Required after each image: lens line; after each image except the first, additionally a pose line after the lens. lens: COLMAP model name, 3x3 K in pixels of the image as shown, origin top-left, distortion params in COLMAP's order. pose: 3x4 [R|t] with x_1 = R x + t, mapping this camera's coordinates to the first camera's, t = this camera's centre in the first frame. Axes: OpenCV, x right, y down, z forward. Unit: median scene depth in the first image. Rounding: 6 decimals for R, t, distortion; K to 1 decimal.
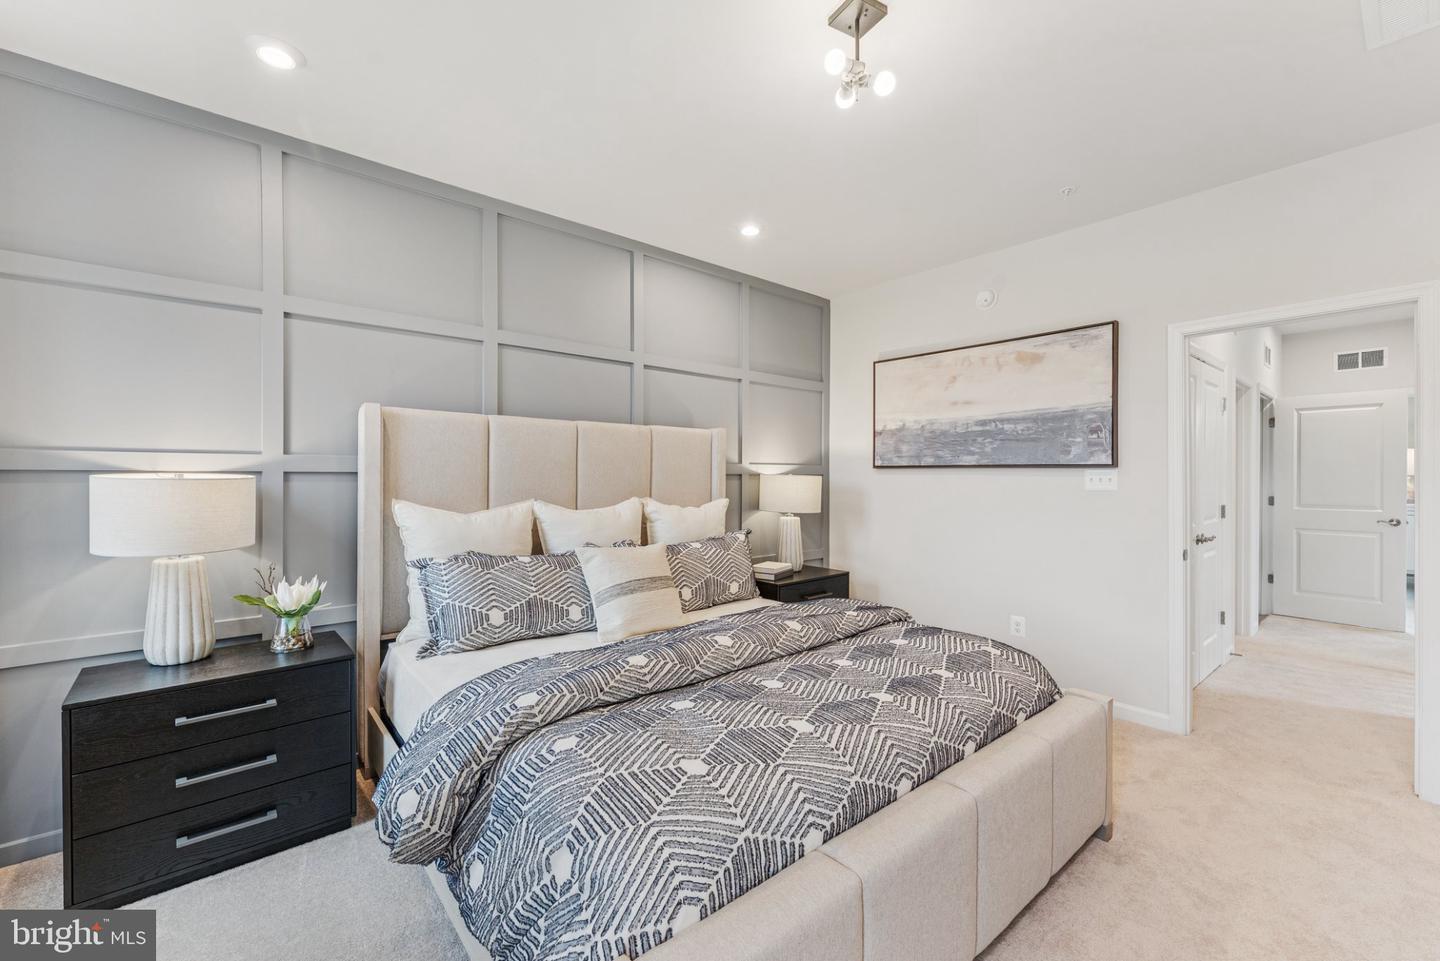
lens RADIAL K [[586.9, 0, 721.8], [0, 586.9, 512.6], [0, 0, 1]] dist [-0.038055, 0.000064]
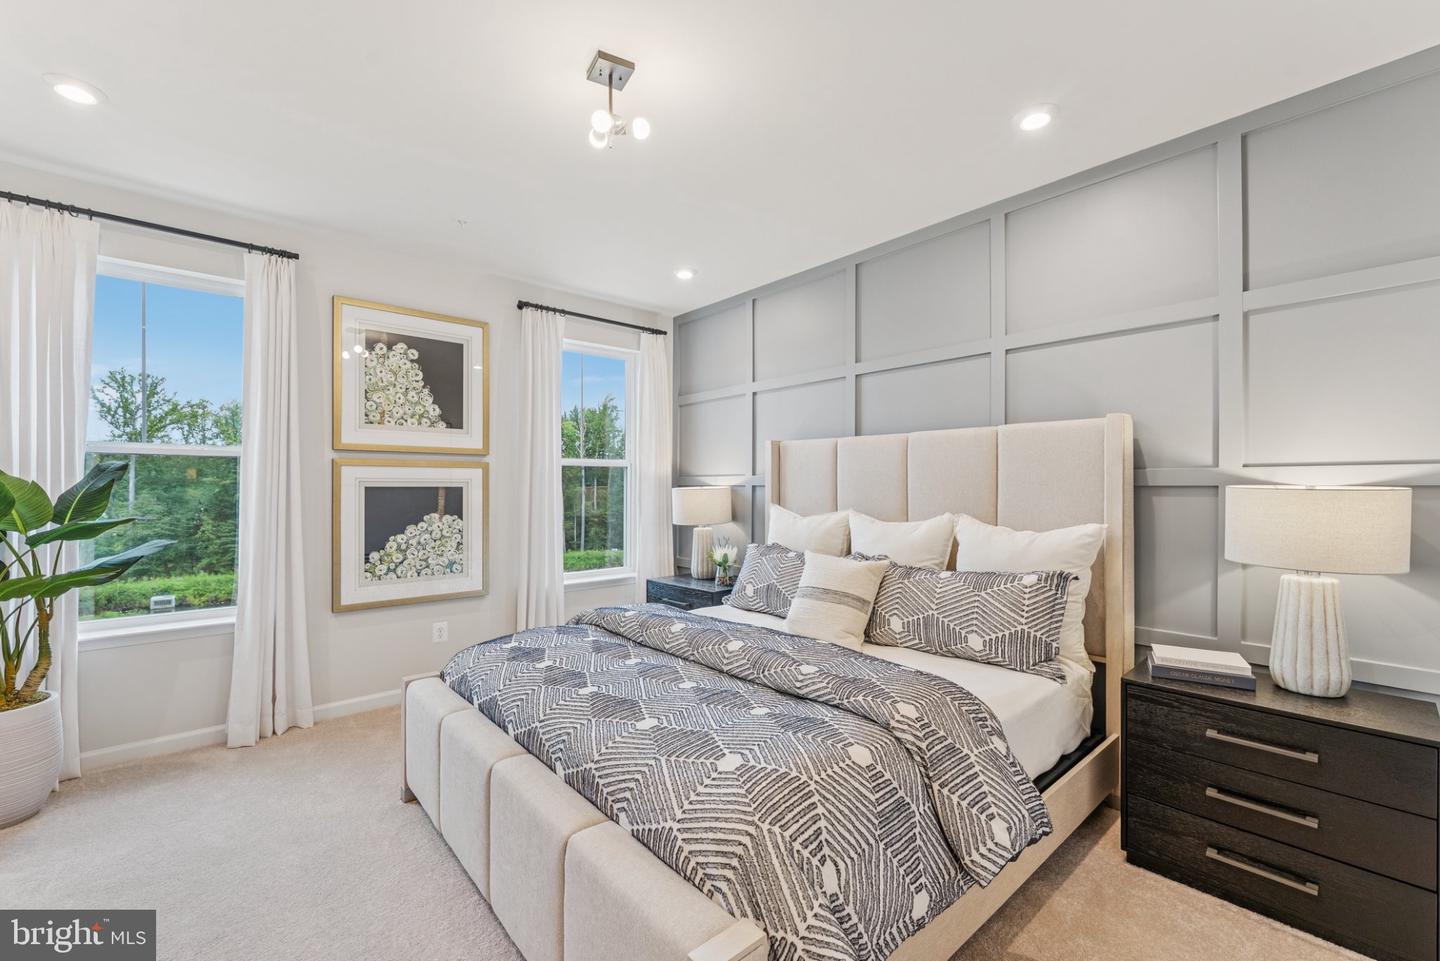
lens RADIAL K [[596.2, 0, 720.0], [0, 596.2, 480.5], [0, 0, 1]] dist [0.019210, -0.000014]
pose [[0.015217, -0.007591, -0.999855, 0.830175], [-0.069831, 0.997521, -0.008636, -0.046951], [0.997443, 0.069952, 0.014649, 0.725836]]
